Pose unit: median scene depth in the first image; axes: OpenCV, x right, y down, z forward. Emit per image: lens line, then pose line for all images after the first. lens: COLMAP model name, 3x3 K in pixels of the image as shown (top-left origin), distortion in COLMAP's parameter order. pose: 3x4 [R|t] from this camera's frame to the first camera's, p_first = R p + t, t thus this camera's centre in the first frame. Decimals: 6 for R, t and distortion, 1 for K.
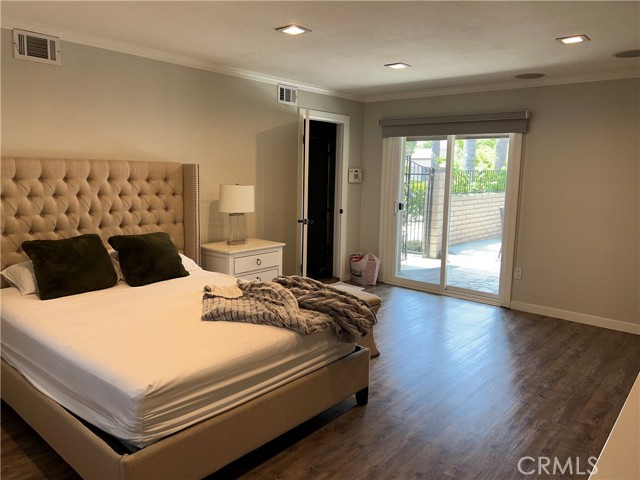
lens RADIAL K [[488.9, 0, 321.1], [0, 488.9, 226.0], [0, 0, 1]] dist [0.038578, -0.004102]
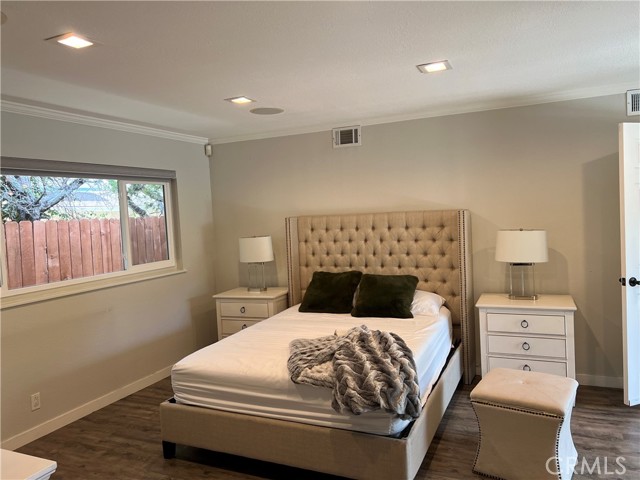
lens RADIAL K [[465.0, 0, 320.0], [0, 465.0, 240.0], [0, 0, 1]] dist [0.006148, 0.000594]
pose [[0.278149, 0.017403, -0.960380, 0.658757], [-0.061107, 0.998131, 0.000389, -0.057361], [0.958592, 0.058577, 0.278693, 0.544327]]
